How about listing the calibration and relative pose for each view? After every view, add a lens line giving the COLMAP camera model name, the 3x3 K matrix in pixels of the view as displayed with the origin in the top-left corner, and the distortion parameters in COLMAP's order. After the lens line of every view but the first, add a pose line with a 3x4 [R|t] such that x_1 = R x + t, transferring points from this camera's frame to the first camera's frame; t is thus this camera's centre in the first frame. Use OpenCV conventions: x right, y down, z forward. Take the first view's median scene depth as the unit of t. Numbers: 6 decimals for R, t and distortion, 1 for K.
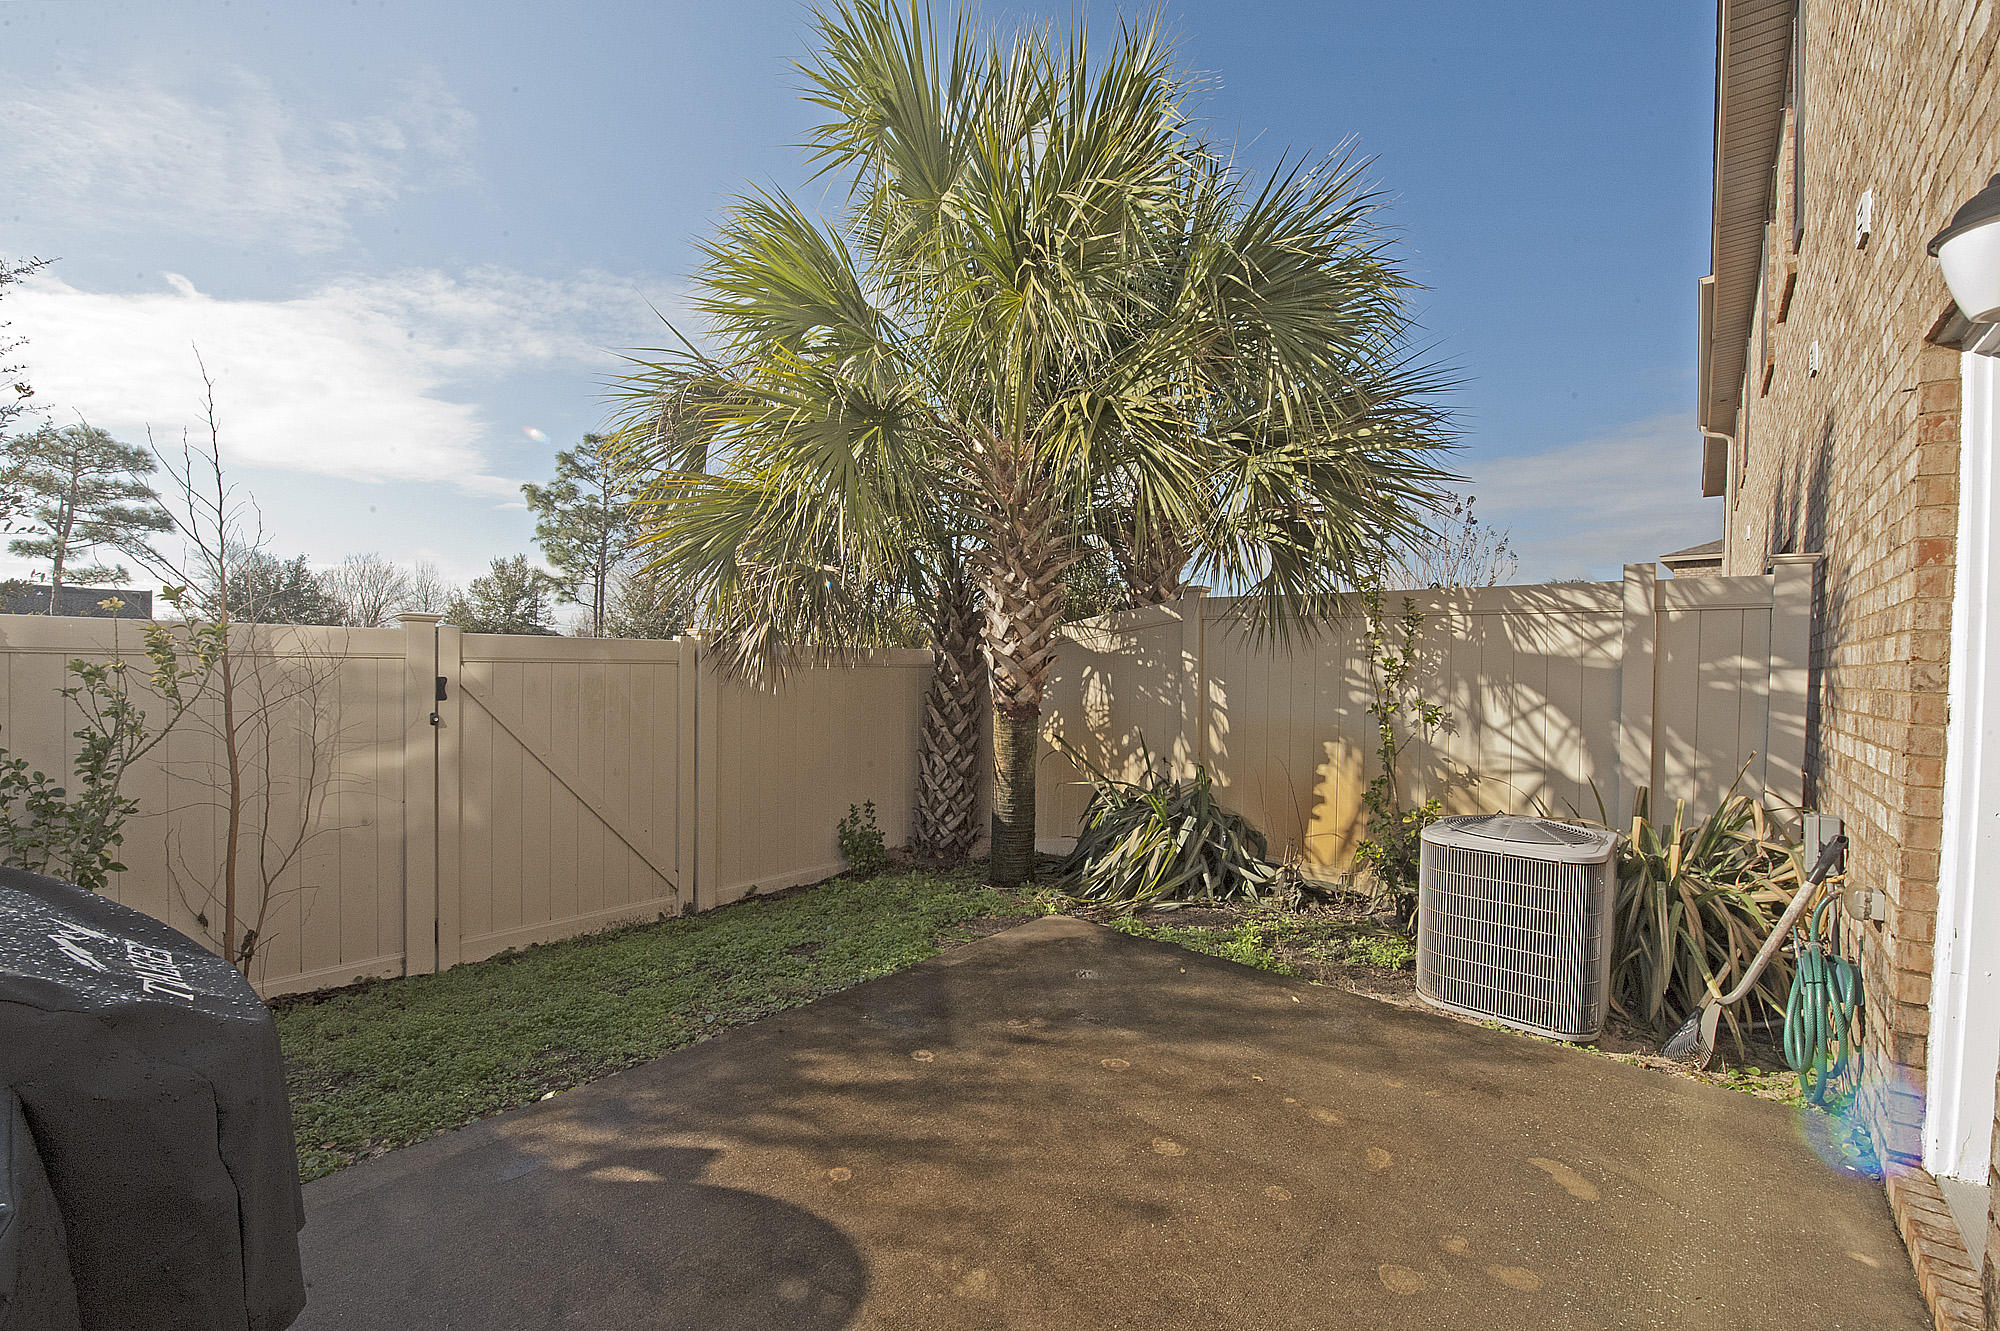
lens RADIAL K [[807.9, 0, 1005.1], [0, 807.9, 678.6], [0, 0, 1]] dist [-0.014430, -0.003808]
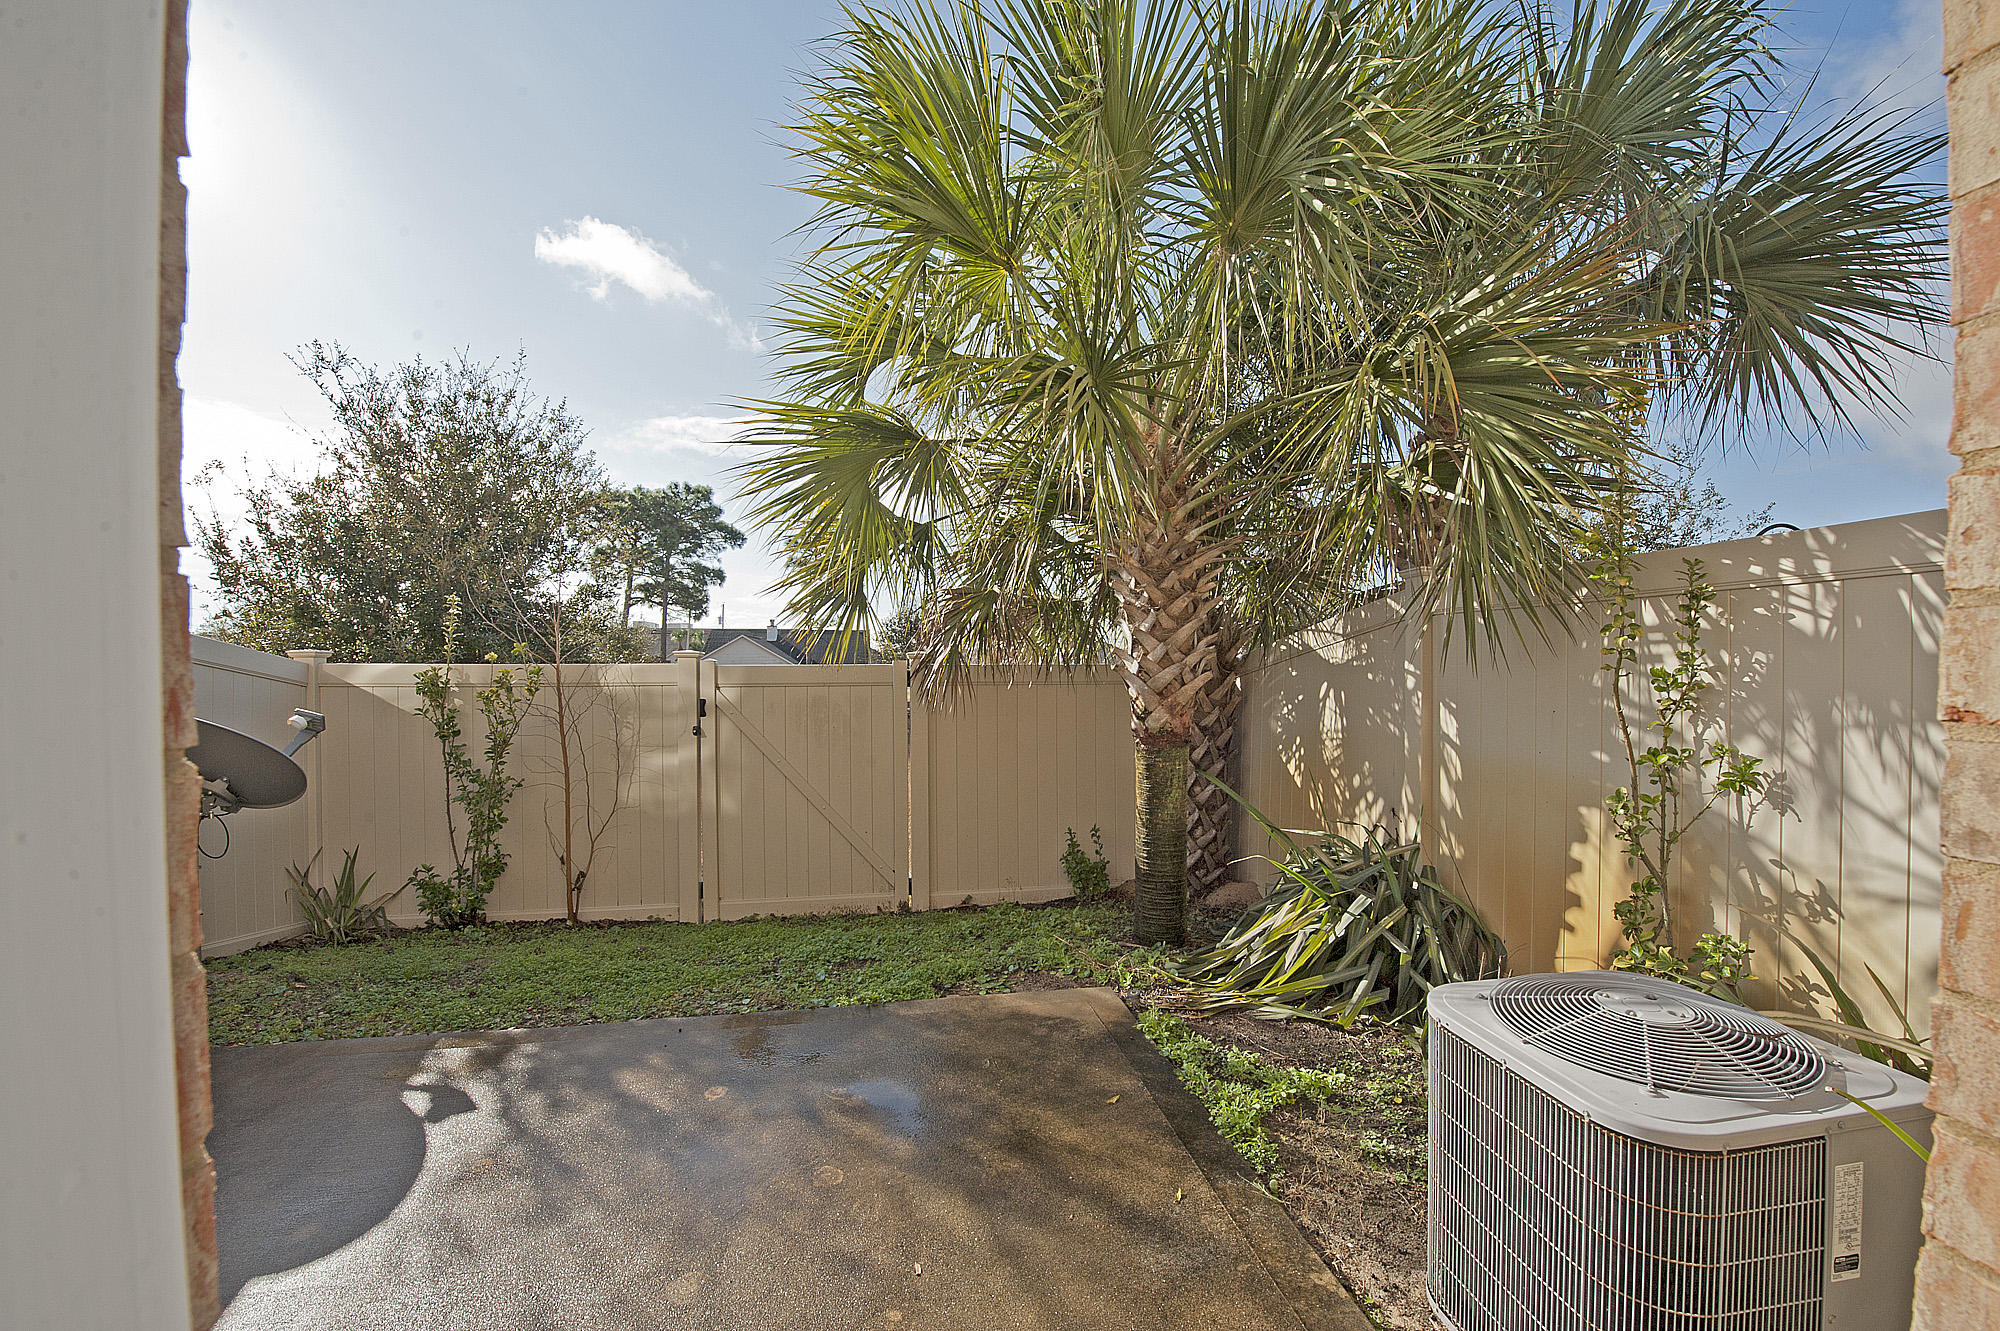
lens RADIAL K [[796.7, 0, 1006.7], [0, 796.7, 676.9], [0, 0, 1]] dist [-0.015387, -0.002906]
pose [[0.772647, -0.014413, -0.634673, 0.440403], [0.006253, 0.999867, -0.015094, -0.012878], [0.634805, 0.007694, 0.772634, 0.261822]]
